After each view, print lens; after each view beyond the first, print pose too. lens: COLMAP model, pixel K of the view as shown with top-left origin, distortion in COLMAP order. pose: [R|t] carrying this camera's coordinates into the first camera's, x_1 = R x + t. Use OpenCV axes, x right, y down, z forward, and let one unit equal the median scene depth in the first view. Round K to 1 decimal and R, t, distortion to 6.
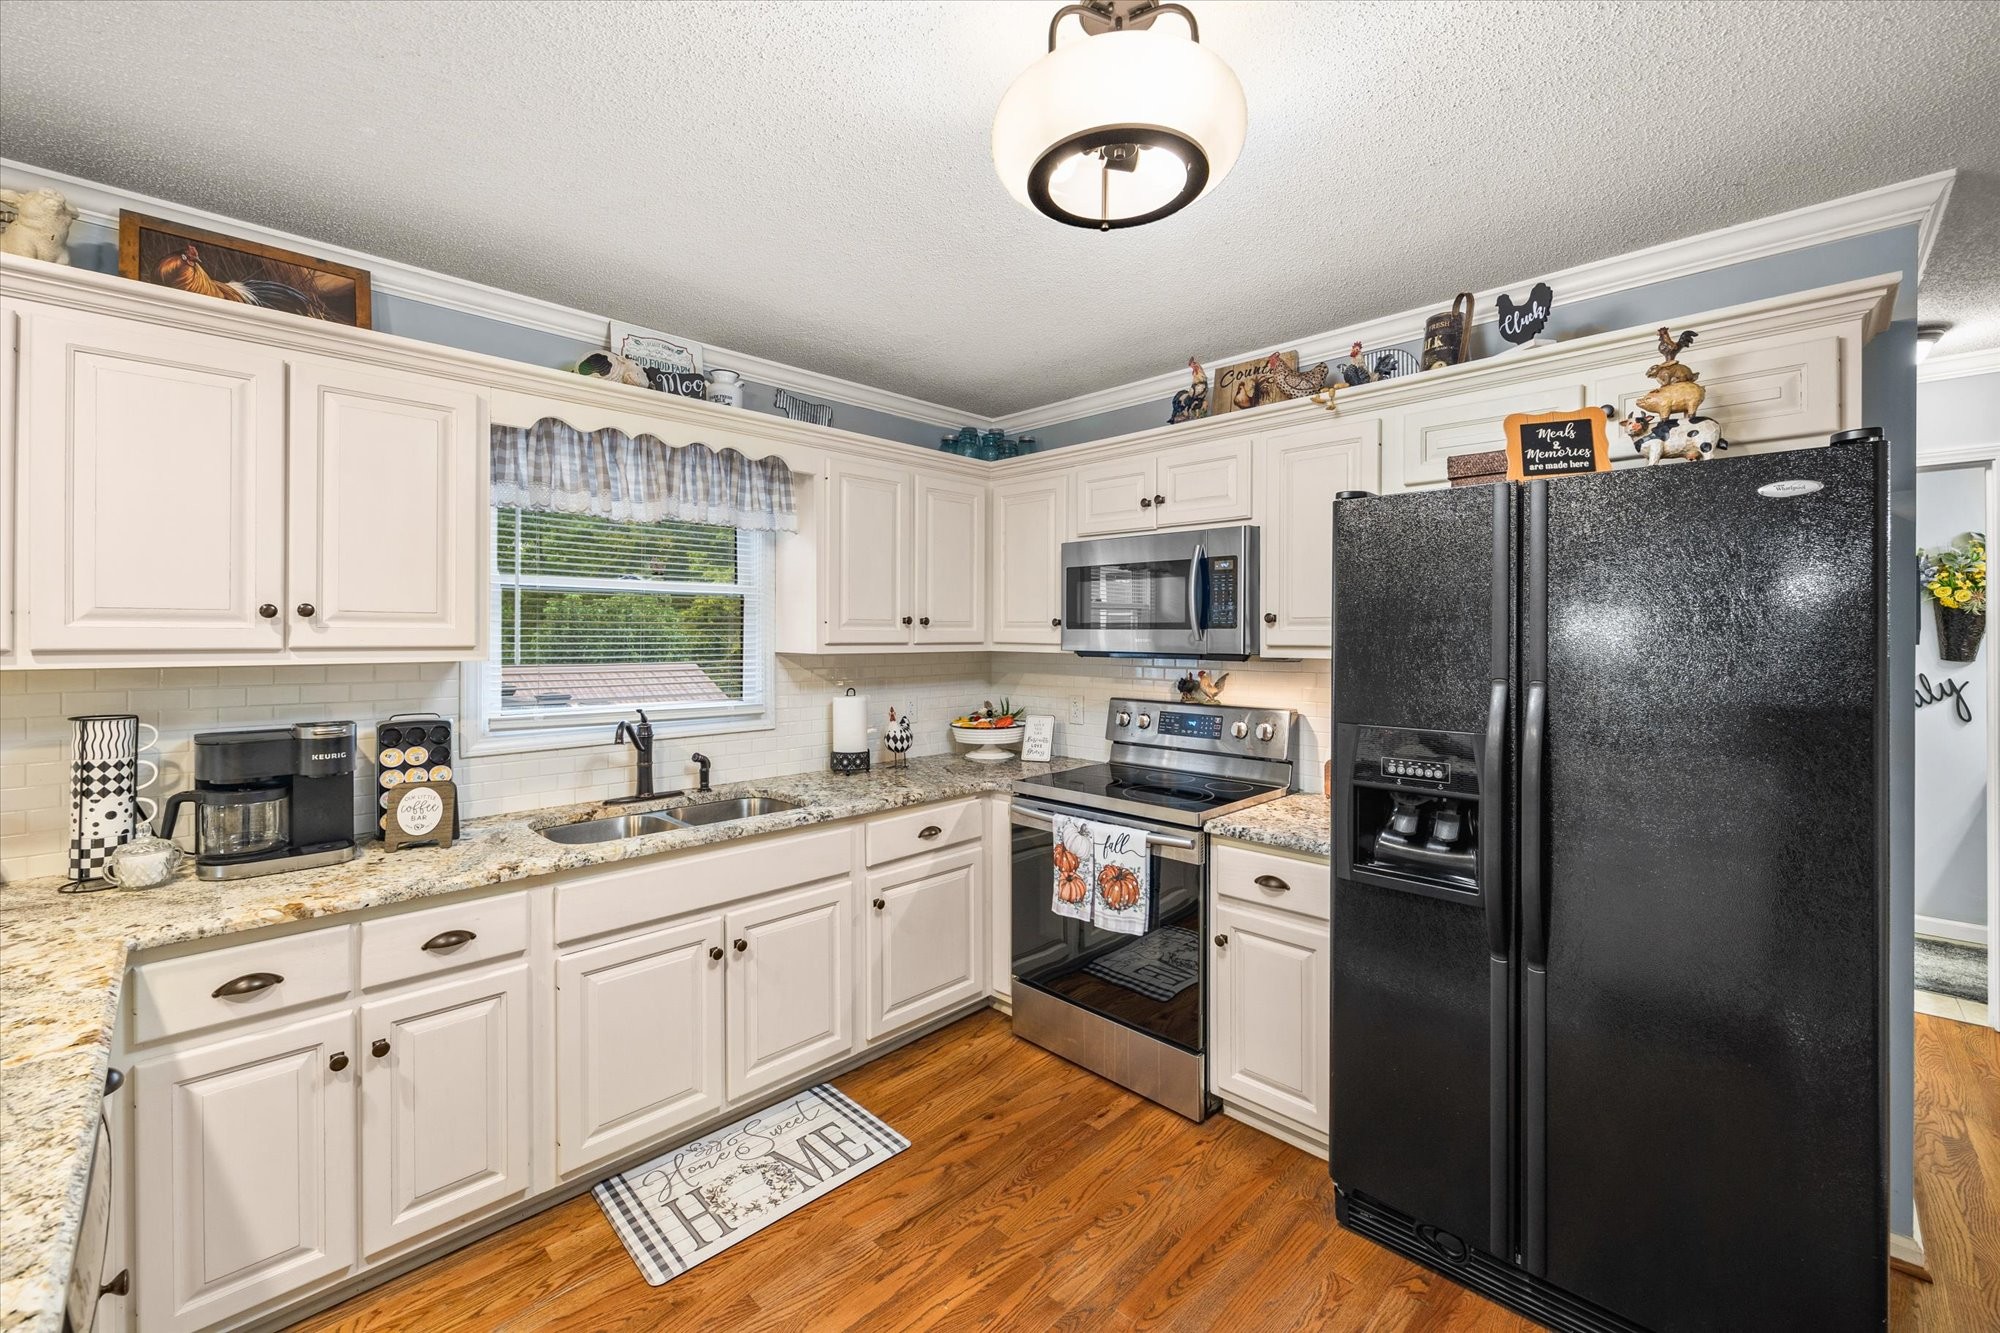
lens RADIAL K [[814.8, 0, 1004.8], [0, 814.8, 639.1], [0, 0, 1]] dist [0.001788, 0.000340]
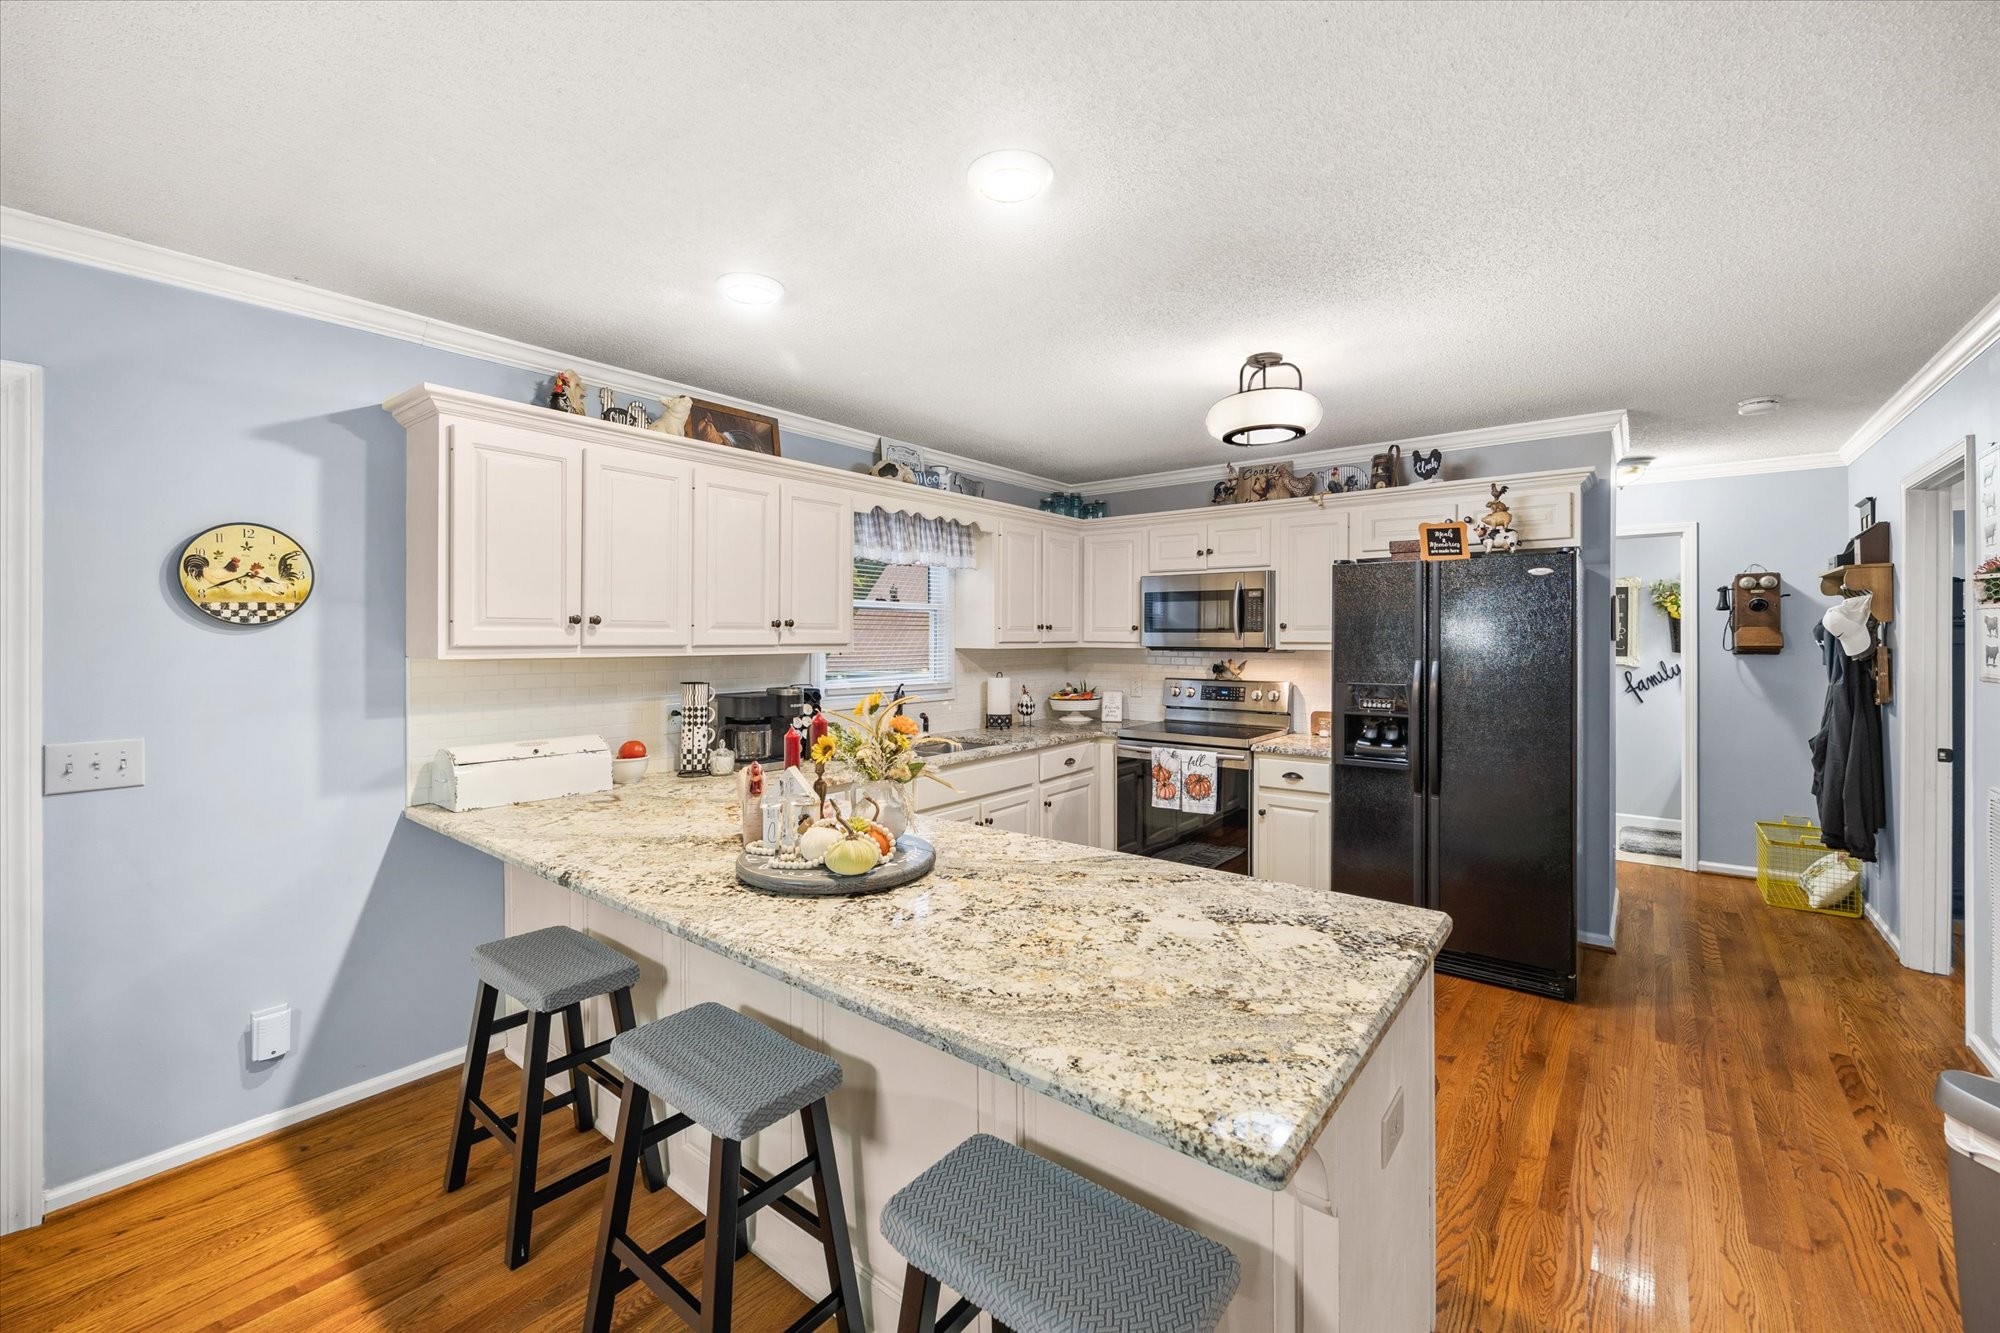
lens RADIAL K [[814.8, 0, 1006.6], [0, 814.8, 642.9], [0, 0, 1]] dist [0.001788, 0.000340]
pose [[0.993709, -0.002600, 0.111960, -0.486777], [0.002178, 0.999990, 0.003890, 0.001405], [-0.111969, -0.003622, 0.993705, -0.687871]]
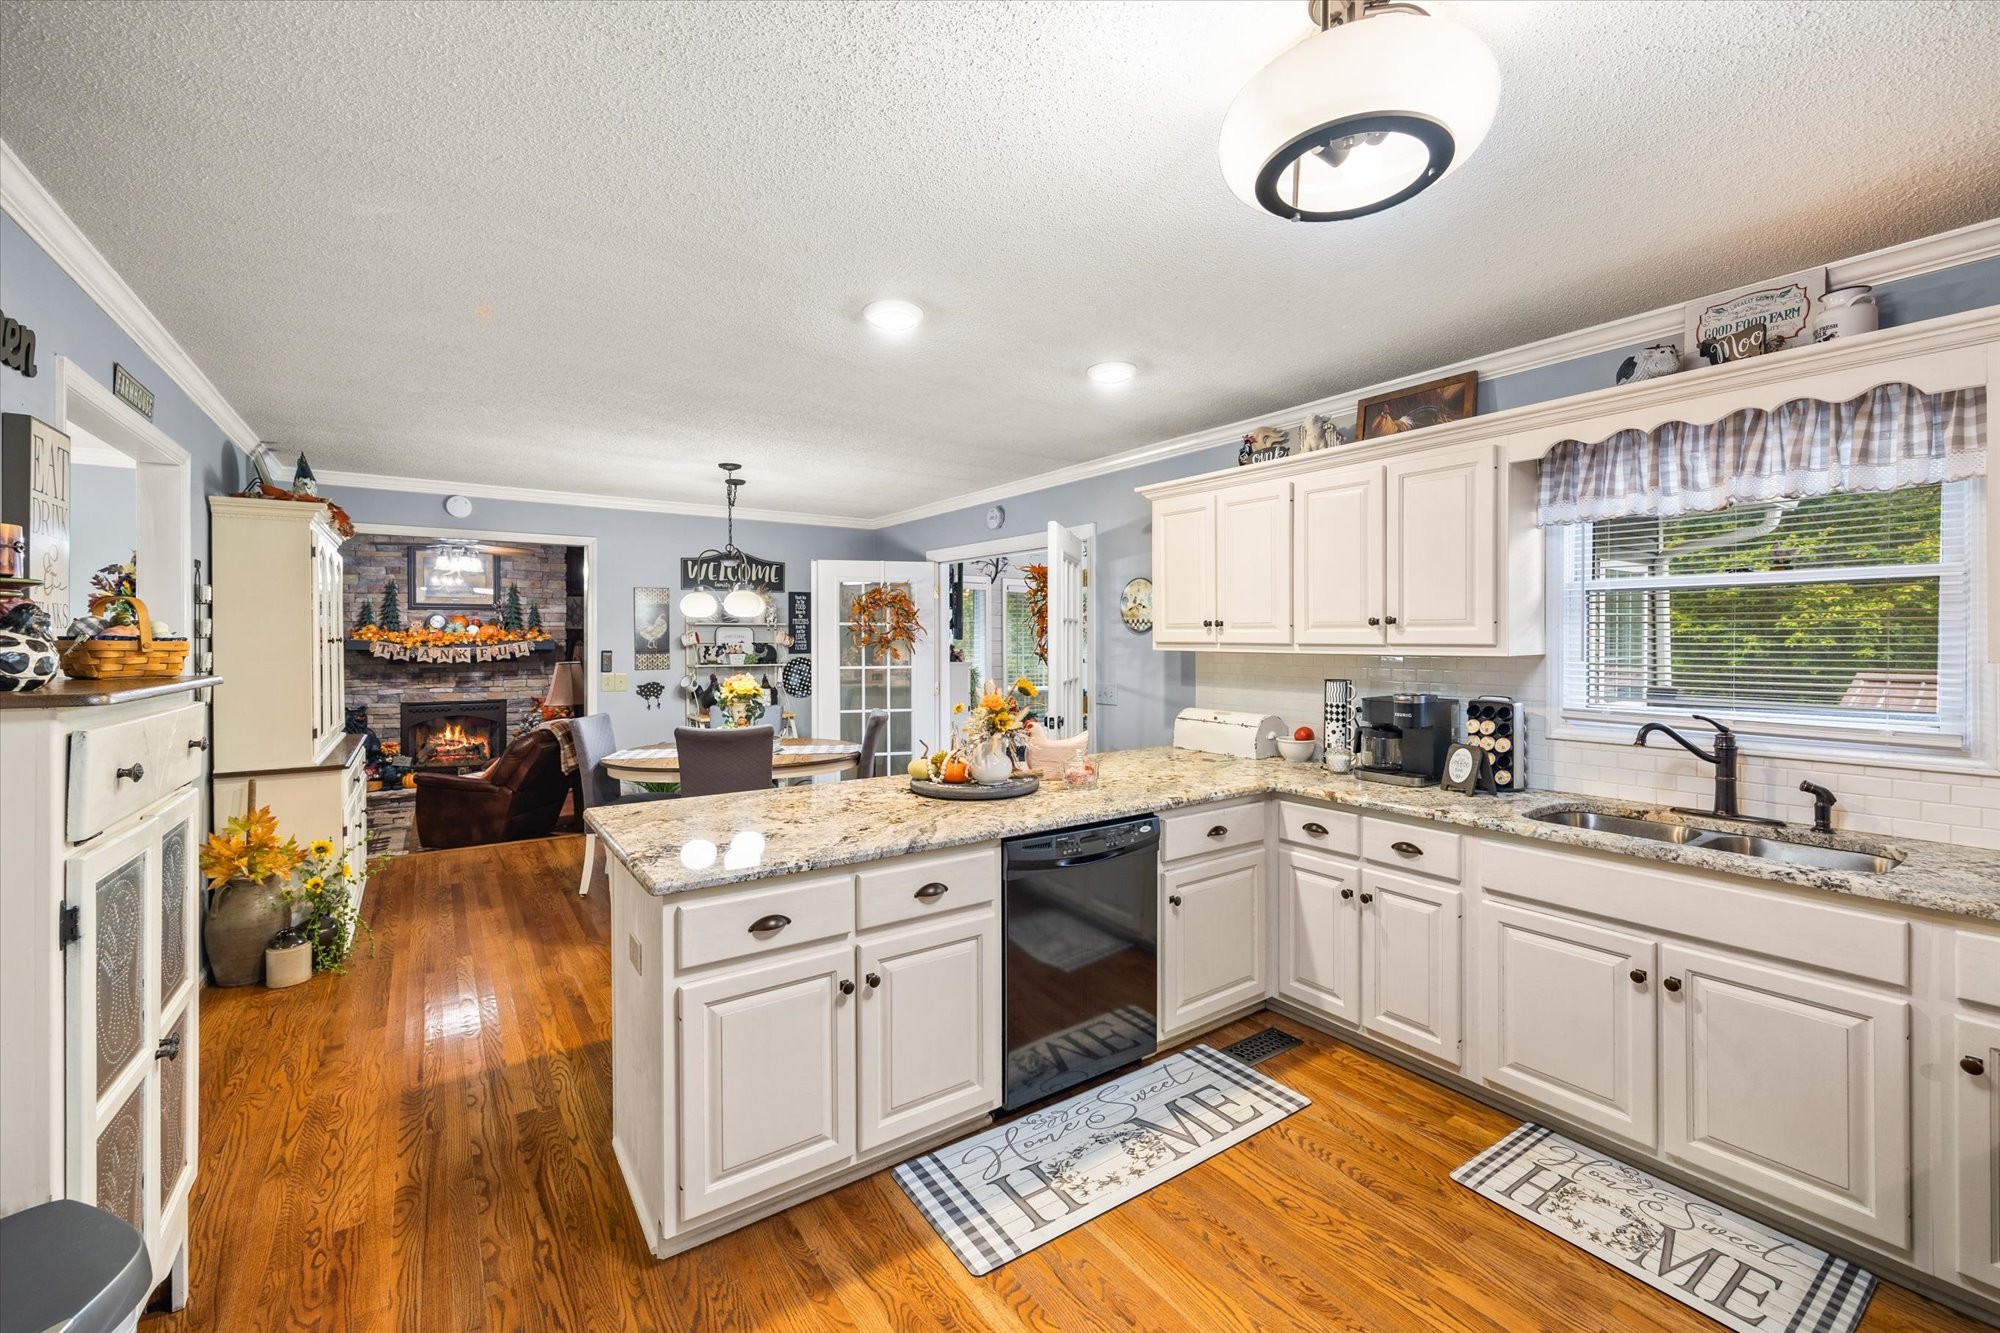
lens RADIAL K [[814.8, 0, 986.0], [0, 814.8, 640.5], [0, 0, 1]] dist [0.001788, 0.000340]
pose [[-0.190891, 0.003213, -0.981606, 0.704527], [-0.002169, 0.999991, 0.003695, -0.000549], [0.981609, 0.002834, -0.190882, 0.443905]]
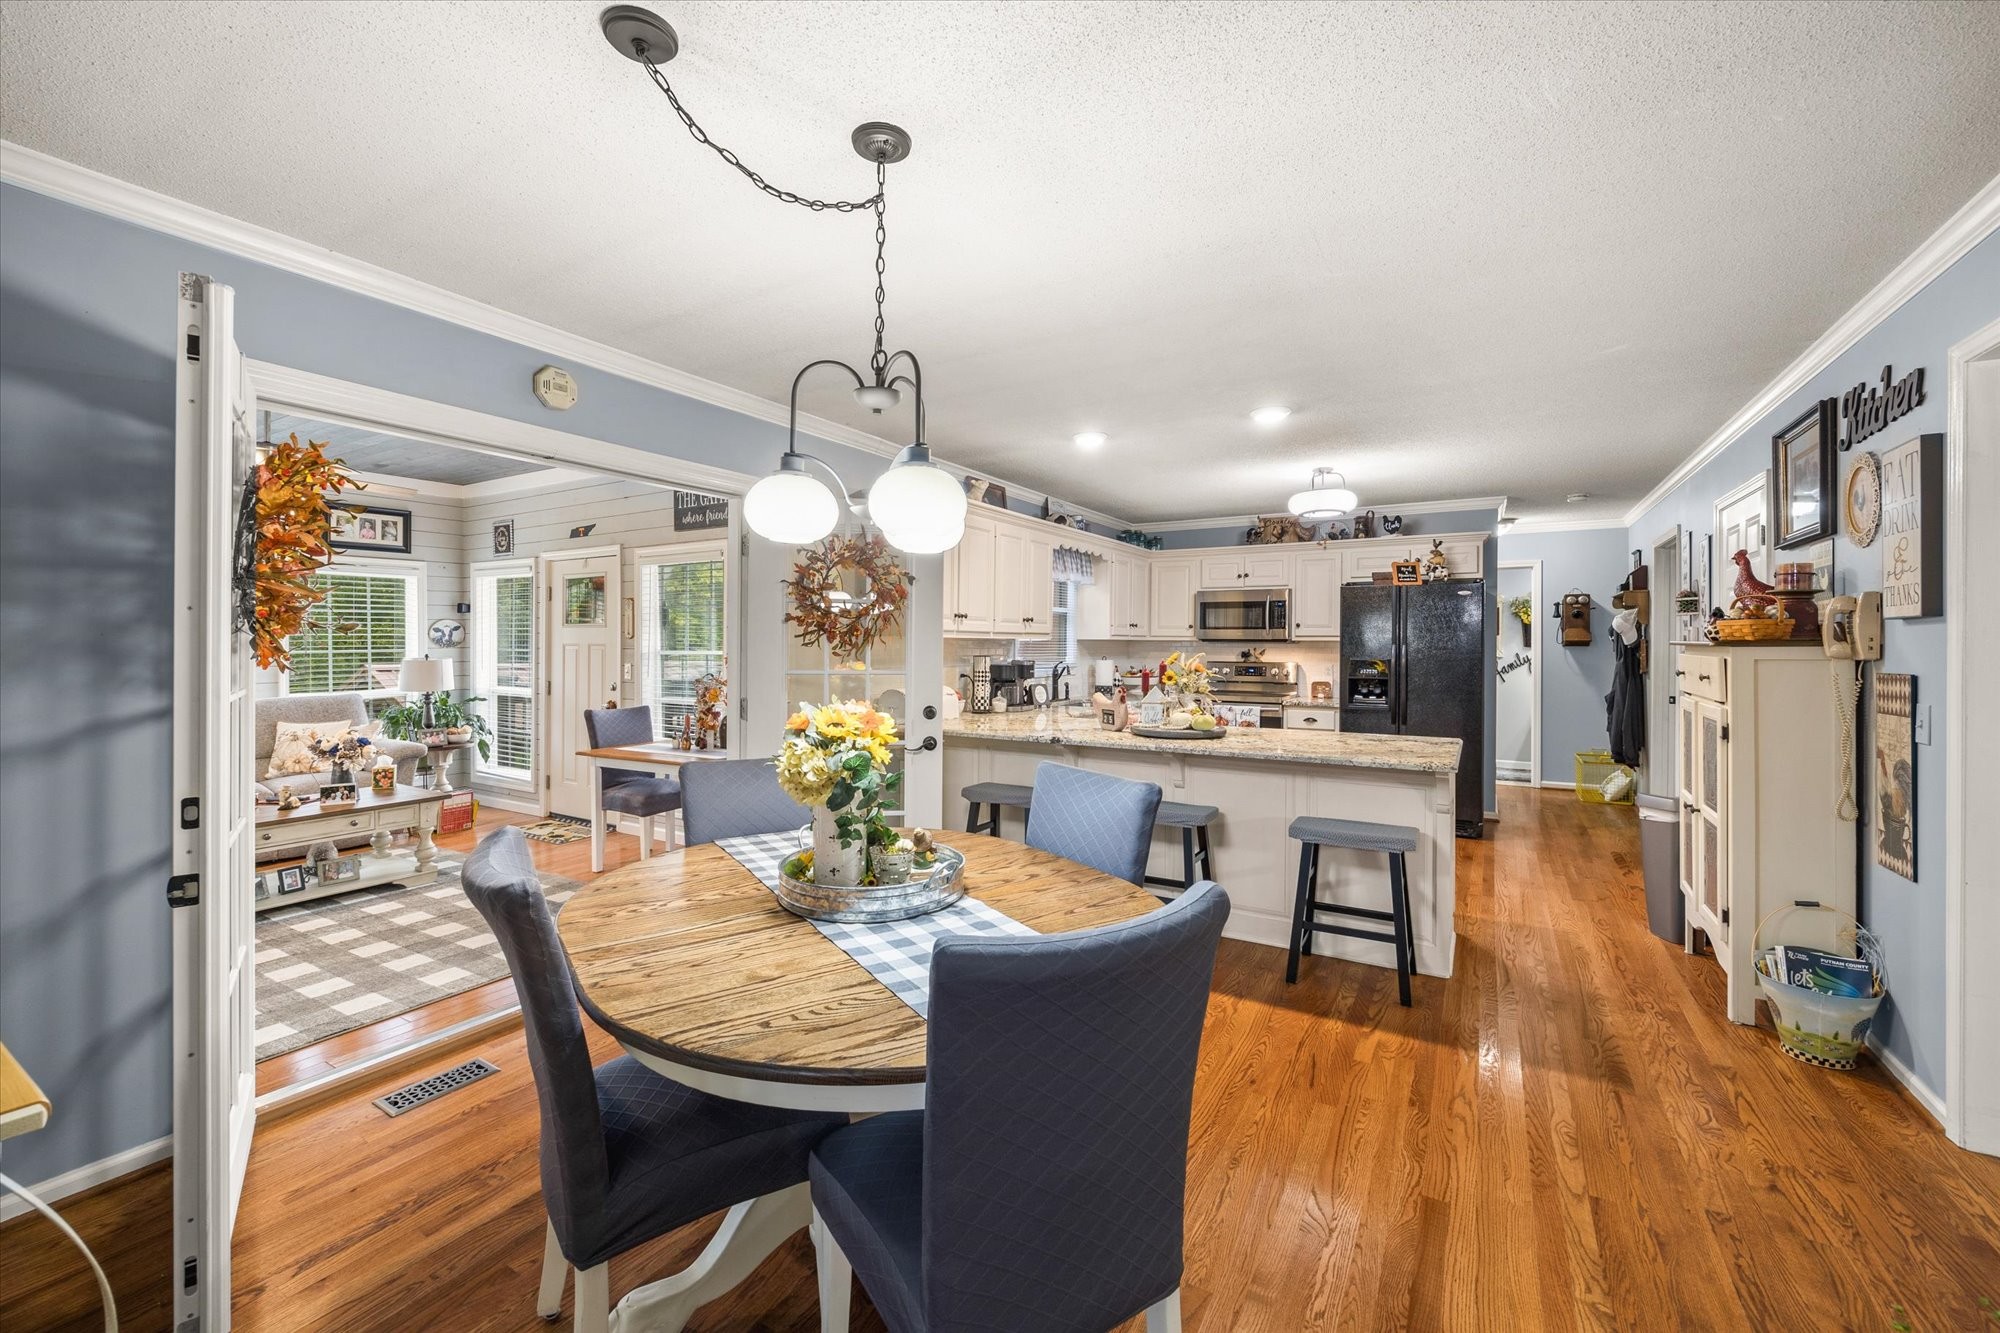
lens RADIAL K [[814.8, 0, 999.3], [0, 814.8, 651.4], [0, 0, 1]] dist [0.001788, 0.000340]
pose [[0.971299, 0.000184, 0.237861, -1.366641], [-0.001679, 0.999980, 0.006083, 0.048591], [-0.237855, -0.006308, 0.971280, -1.449650]]
